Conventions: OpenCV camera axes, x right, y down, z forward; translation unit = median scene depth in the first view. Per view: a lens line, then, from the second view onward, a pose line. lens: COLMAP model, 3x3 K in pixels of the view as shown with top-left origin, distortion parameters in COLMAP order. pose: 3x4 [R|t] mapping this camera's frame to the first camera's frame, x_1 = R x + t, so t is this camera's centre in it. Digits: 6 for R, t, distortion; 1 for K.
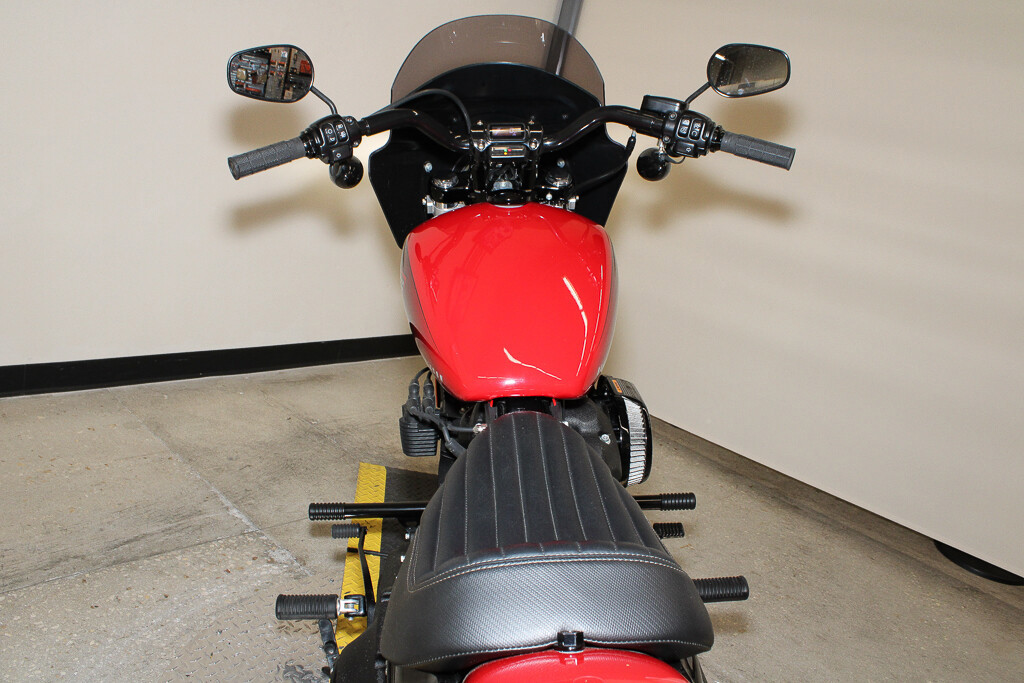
lens RADIAL K [[840.2, 0, 509.3], [0, 840.2, 345.2], [0, 0, 1]] dist [-0.151807, 0.106523]
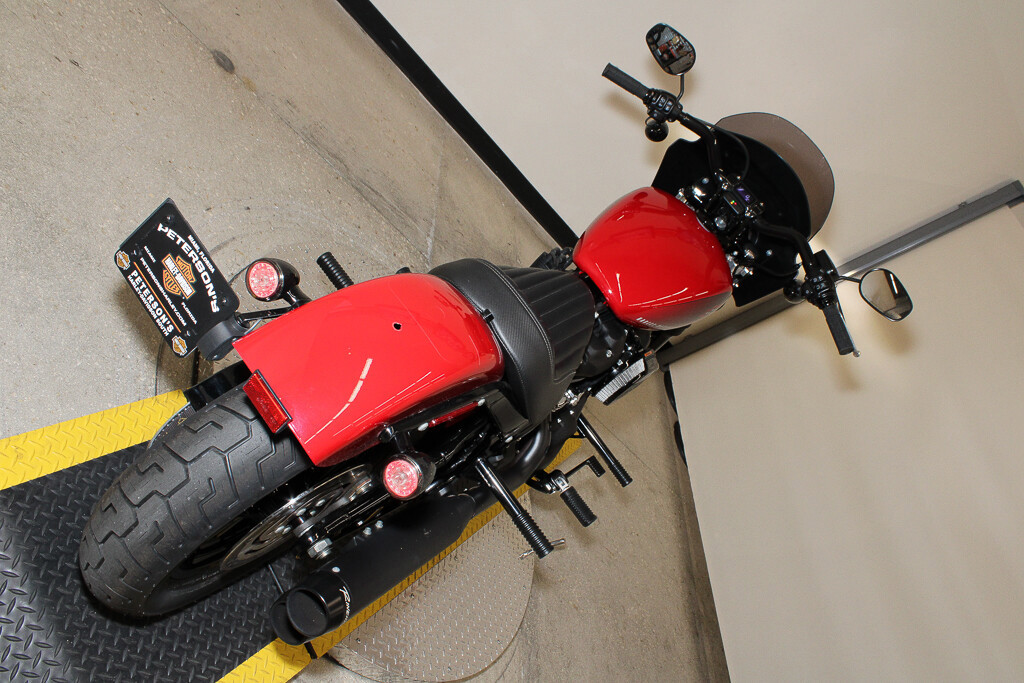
lens RADIAL K [[840.2, 0, 512.6], [0, 840.2, 345.3], [0, 0, 1]] dist [-0.151807, 0.106523]
pose [[0.568386, 0.791851, -0.223406, 0.241256], [-0.790830, 0.600713, 0.117179, 0.042723], [0.226991, 0.110074, 0.967656, -0.372074]]
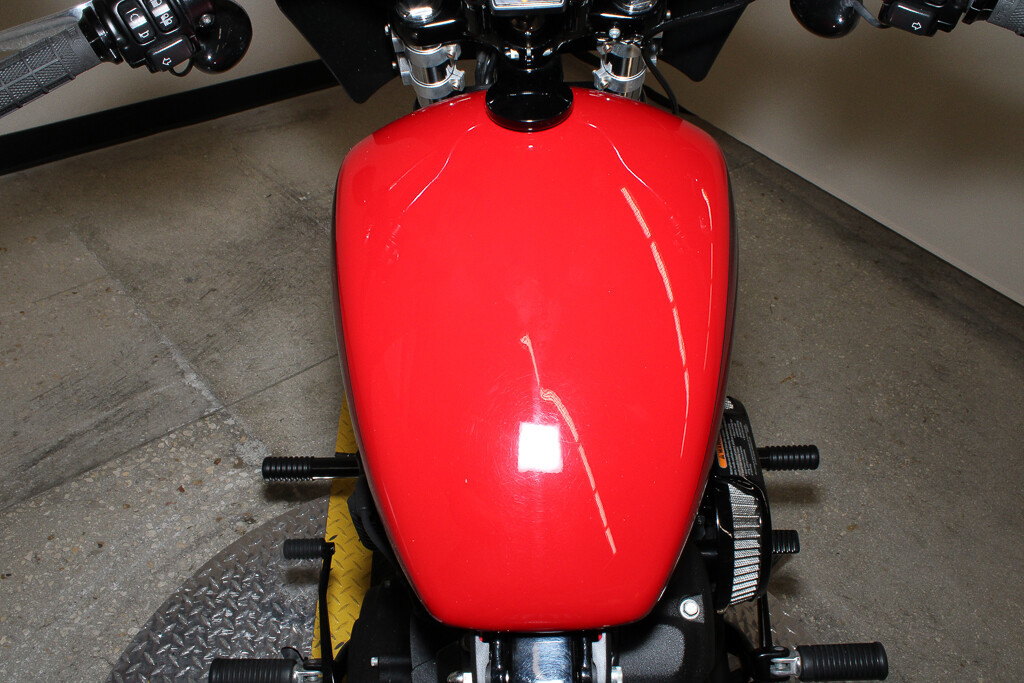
lens RADIAL K [[908.7, 0, 507.3], [0, 908.7, 336.3], [0, 0, 1]] dist [-0.137916, 0.105543]
pose [[0.997163, 0.013912, -0.073976, 0.022210], [0.018530, 0.907163, 0.420372, -0.217338], [0.072957, -0.420550, 0.904331, 0.357681]]
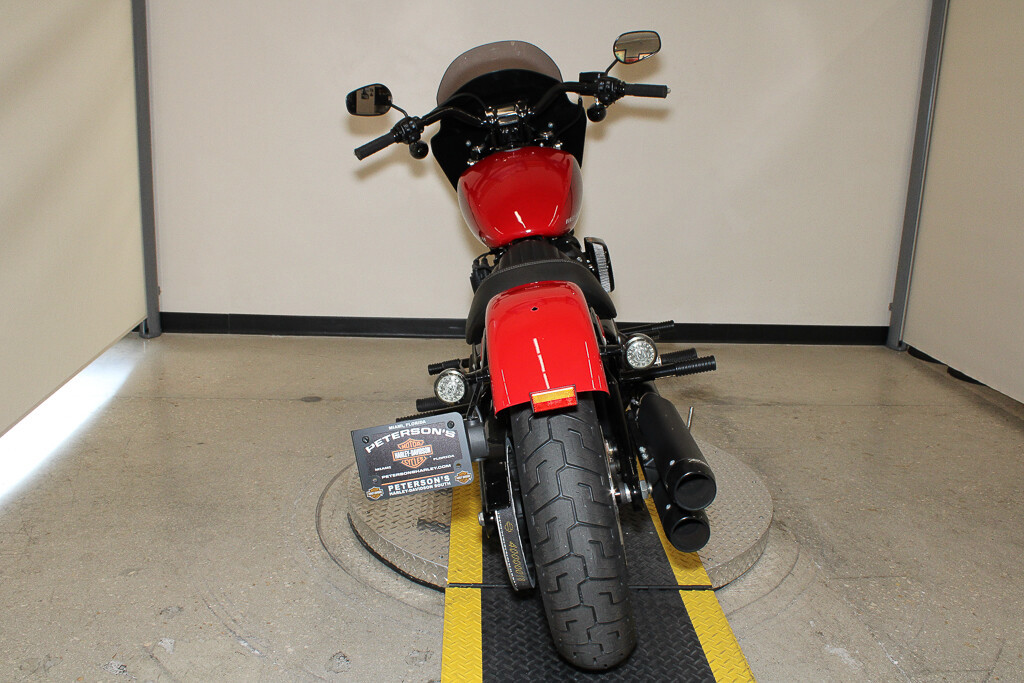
lens RADIAL K [[908.7, 0, 516.4], [0, 908.7, 338.7], [0, 0, 1]] dist [-0.137916, 0.105543]
pose [[0.980391, -0.164697, -0.108201, 0.115060], [0.160544, 0.985952, -0.046098, 0.242618], [0.114273, 0.027823, 0.993060, -0.674874]]
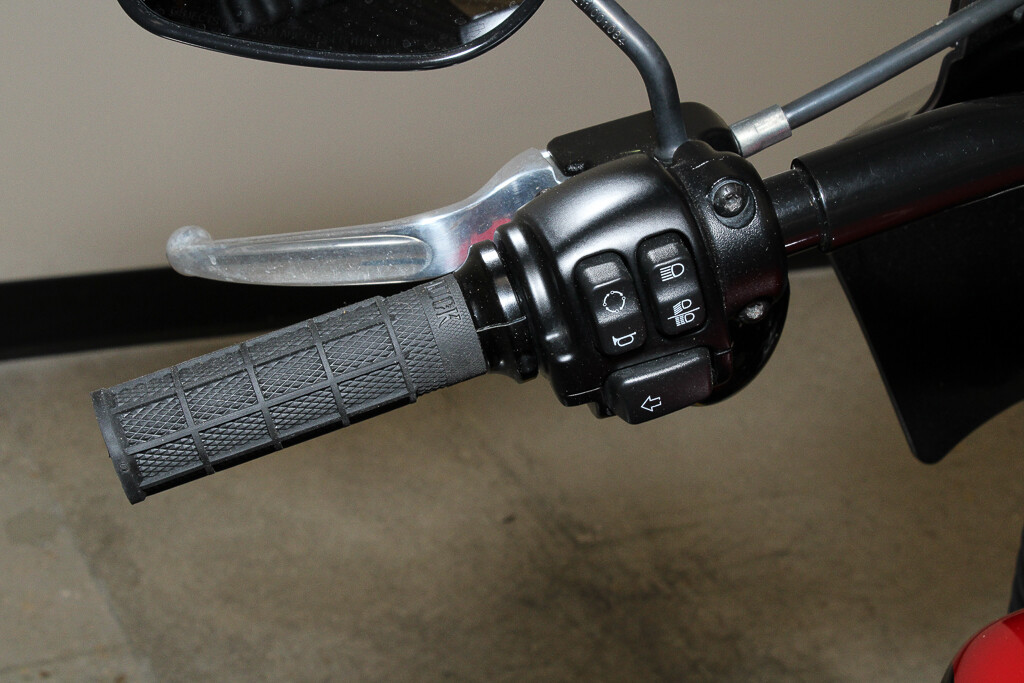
lens RADIAL K [[2089.6, 0, 510.8], [0, 2089.6, 344.4], [0, 0, 1]] dist [0.011075, 0.000000]
pose [[0.948878, 0.152630, -0.276287, -0.078100], [-0.091861, 0.970960, 0.220903, -0.254838], [0.301980, -0.184230, 0.935344, 0.397273]]
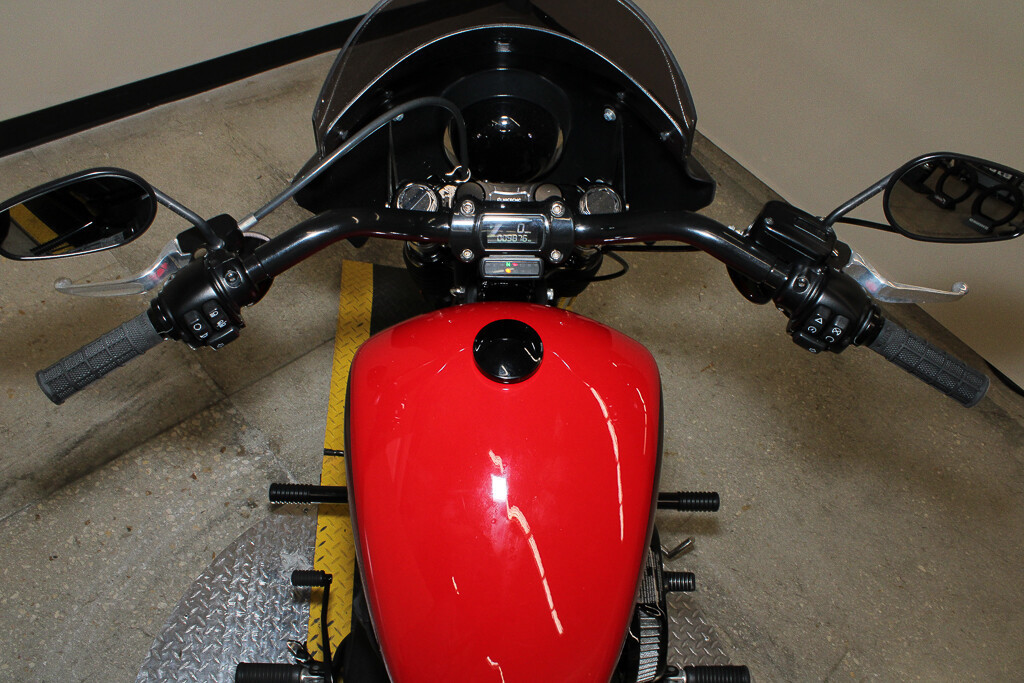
lens RADIAL K [[840.2, 0, 510.7], [0, 840.2, 344.4], [0, 0, 1]] dist [-0.151807, 0.106523]
pose [[0.997530, 0.070103, -0.004364, 0.002518], [-0.054654, 0.813720, 0.578682, -0.428600], [0.044119, -0.577014, 0.815542, 0.386514]]
